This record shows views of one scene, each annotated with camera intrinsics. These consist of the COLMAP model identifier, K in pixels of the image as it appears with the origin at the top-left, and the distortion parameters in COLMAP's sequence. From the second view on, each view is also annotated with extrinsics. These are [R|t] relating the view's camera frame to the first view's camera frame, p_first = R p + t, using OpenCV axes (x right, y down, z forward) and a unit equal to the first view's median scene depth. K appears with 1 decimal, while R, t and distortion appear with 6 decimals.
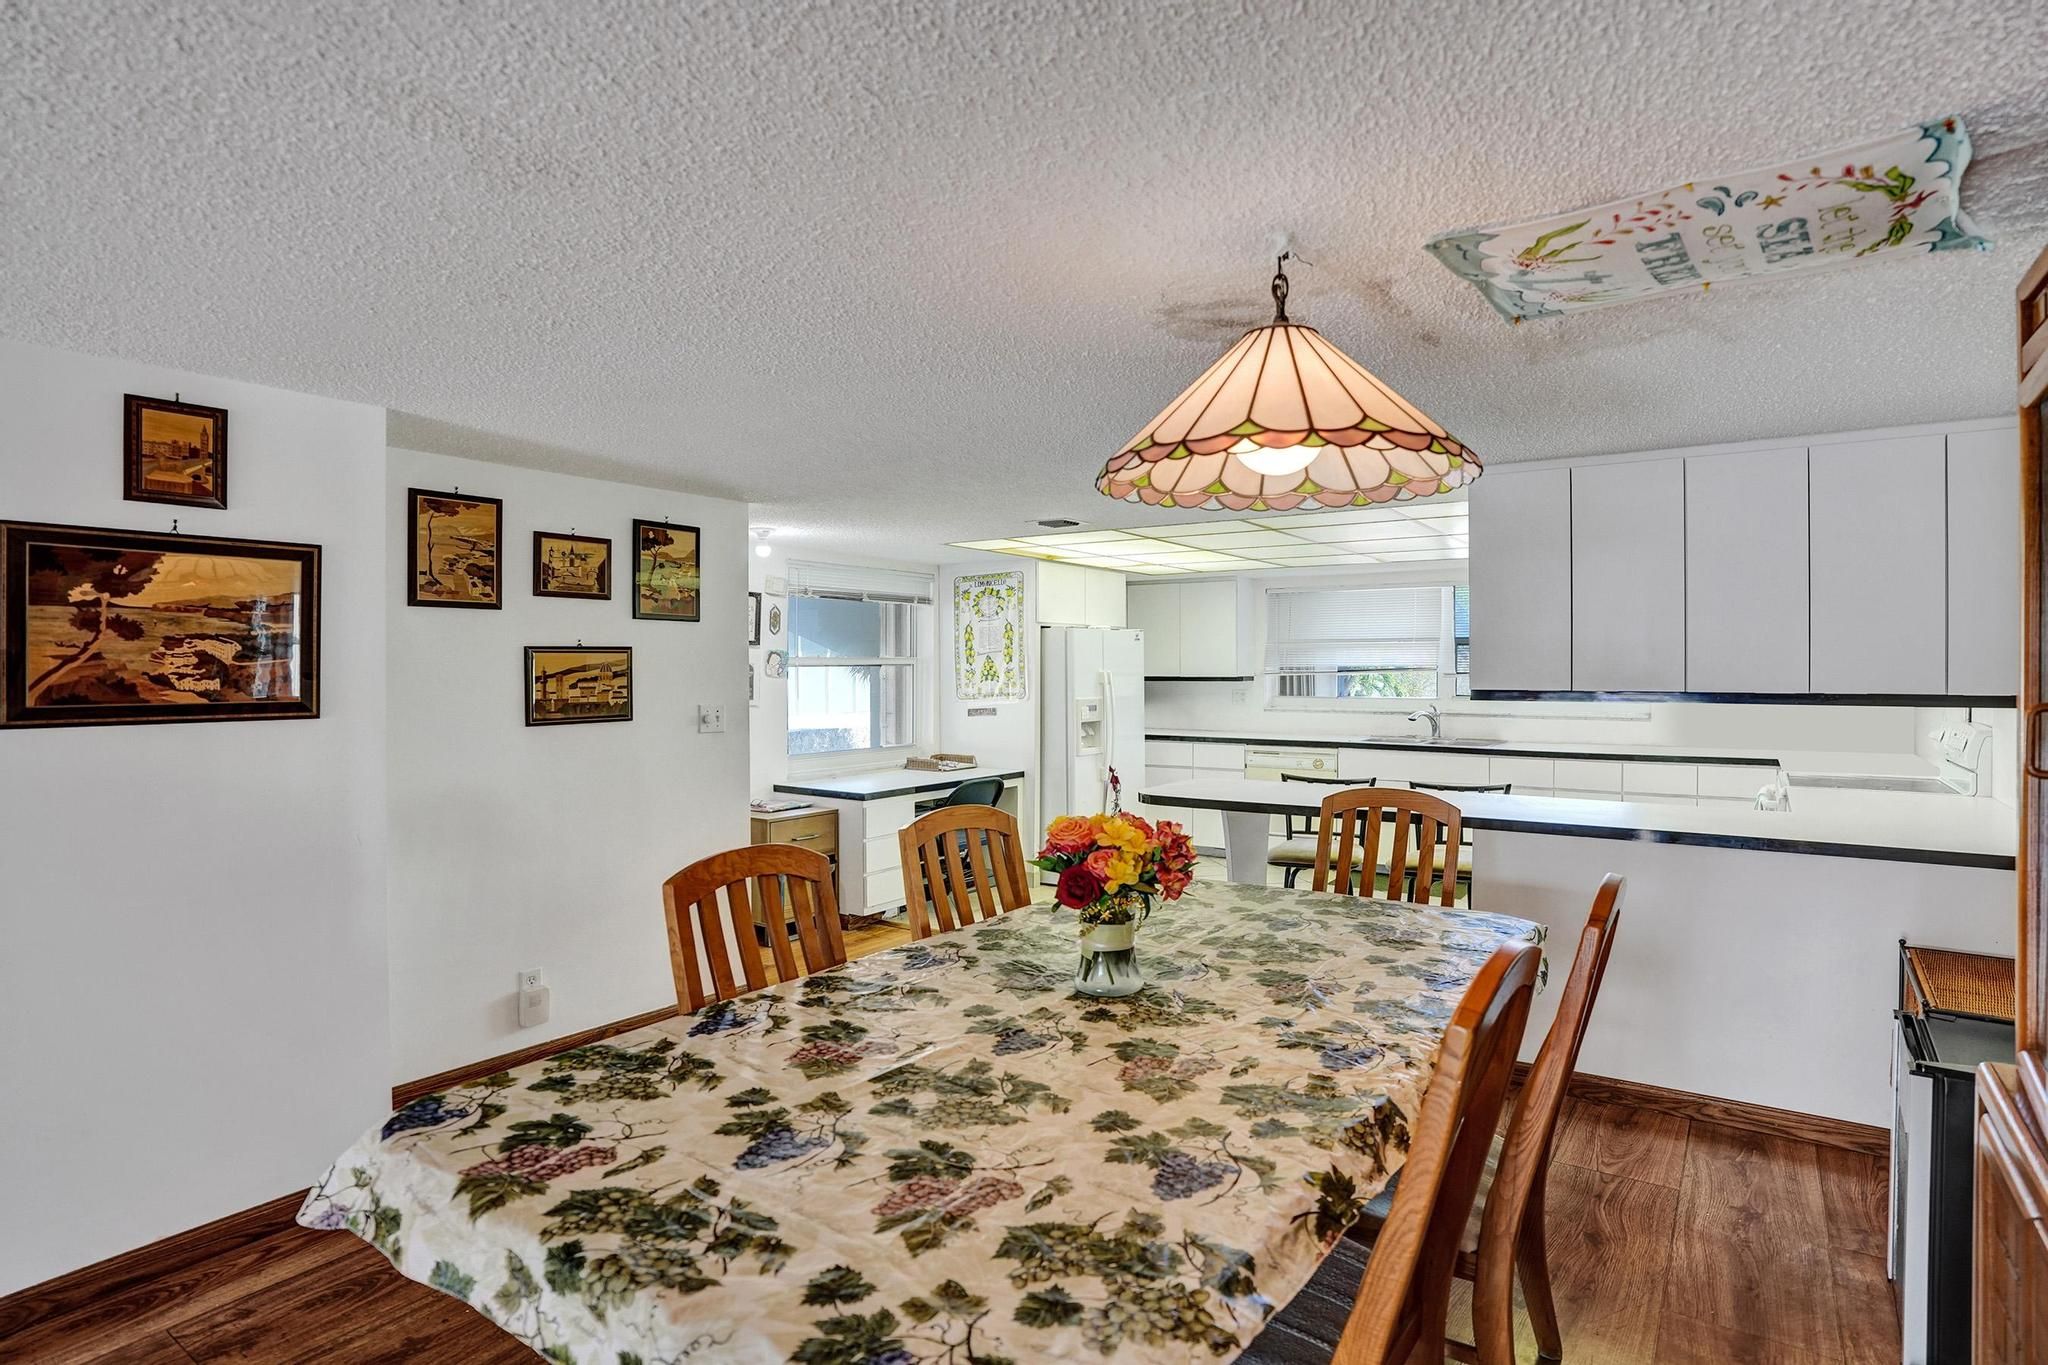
lens RADIAL K [[1072.3, 0, 1026.0], [0, 1072.3, 680.5], [0, 0, 1]] dist [-0.005853, 0.001430]
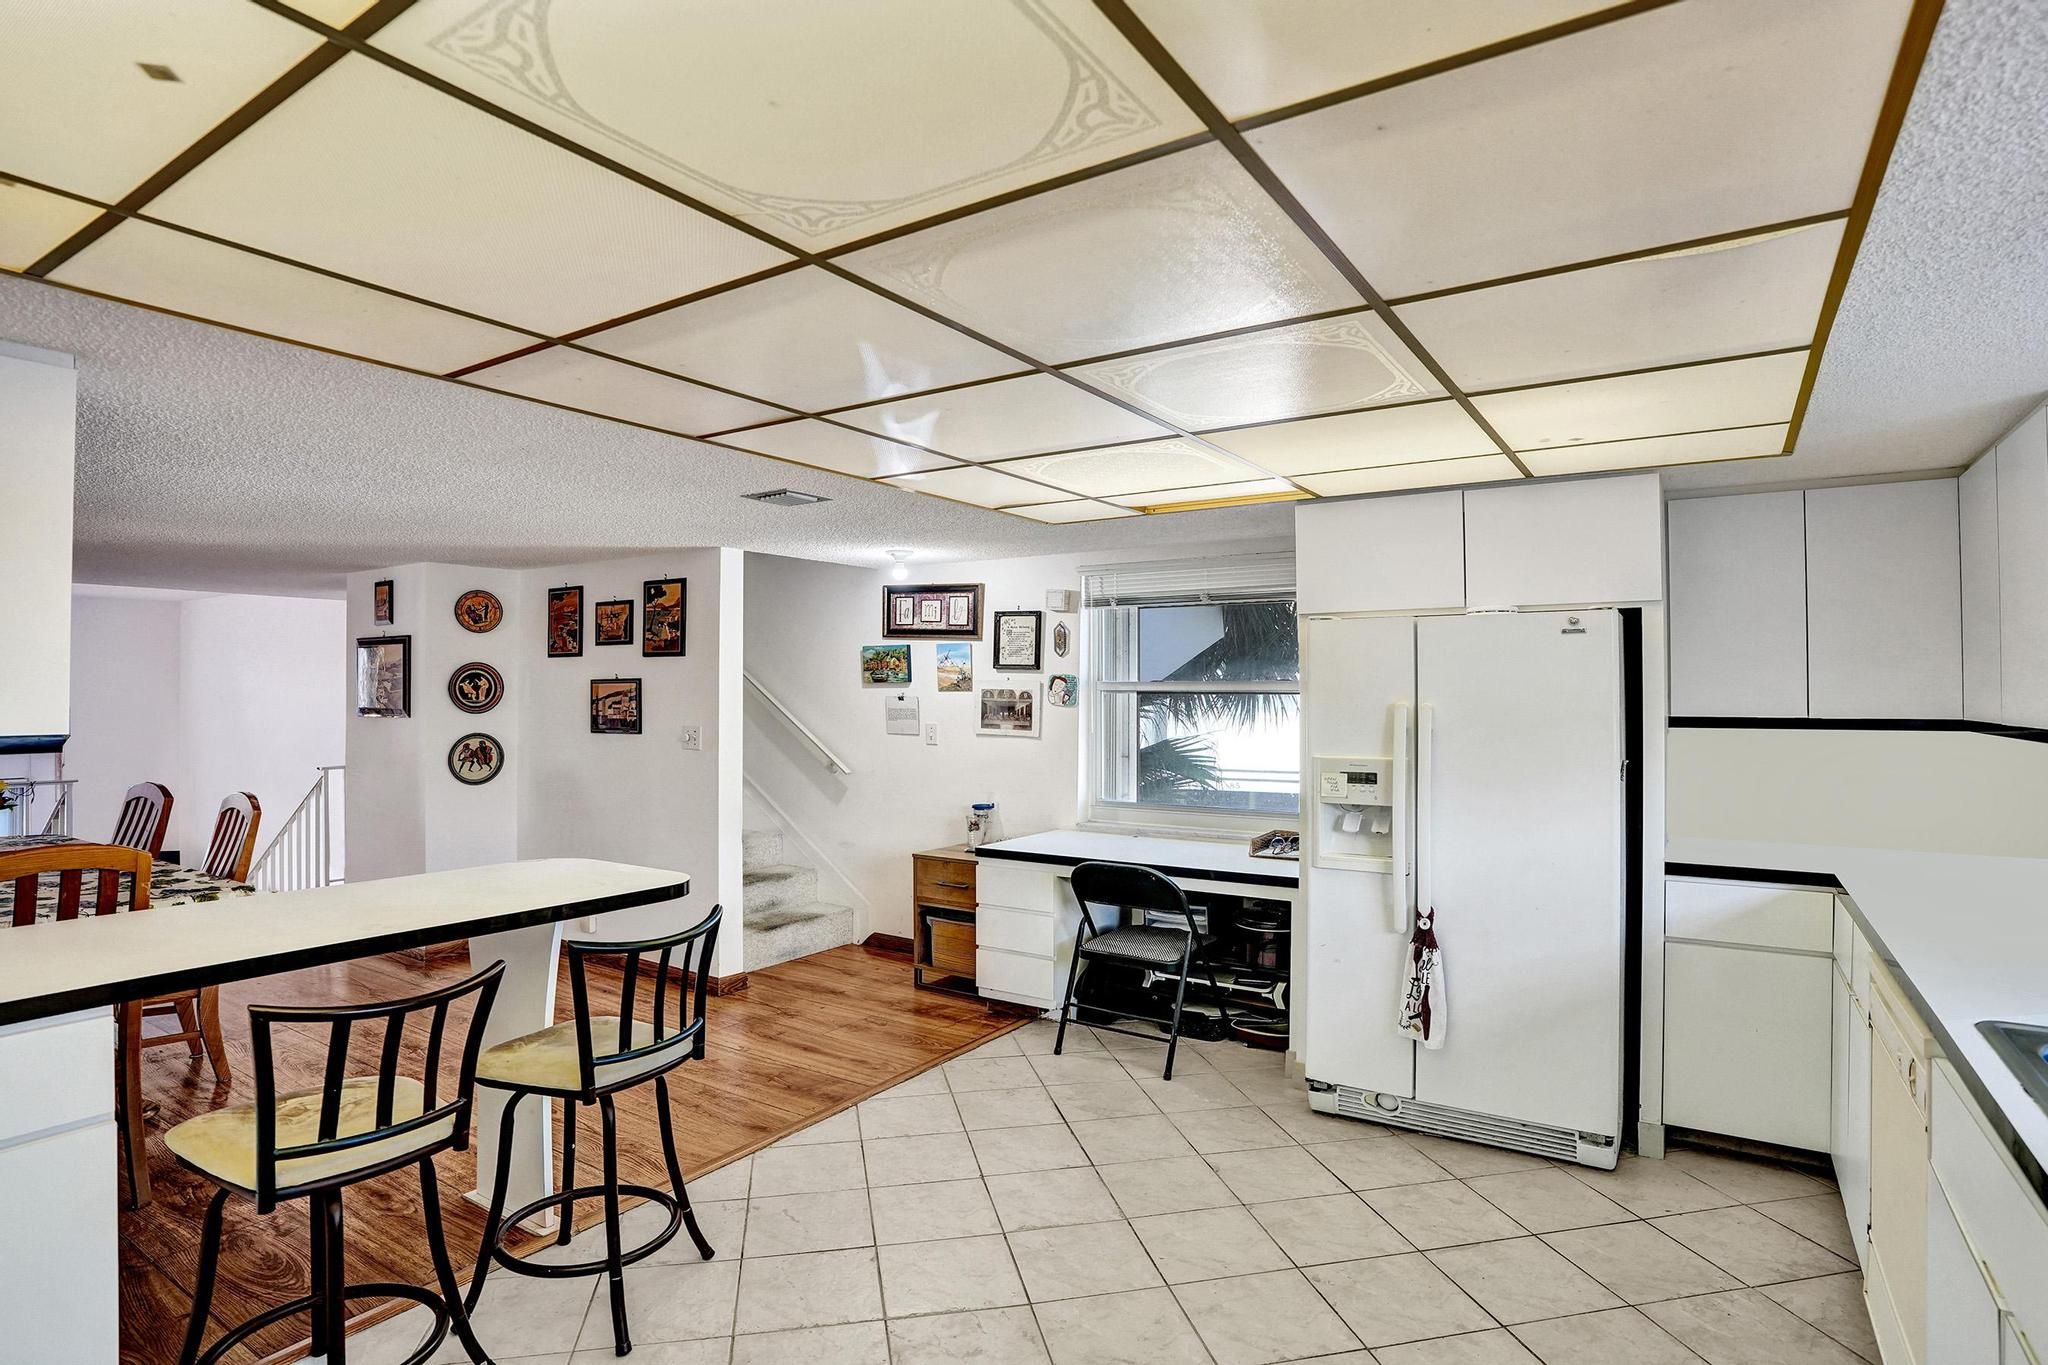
lens RADIAL K [[1072.3, 0, 1023.5], [0, 1072.3, 686.3], [0, 0, 1]] dist [-0.005853, 0.001430]
pose [[0.025297, -0.002632, -0.999677, 0.998755], [-0.013376, 0.999906, -0.002971, -0.024147], [0.999590, 0.013447, 0.025259, 1.475627]]
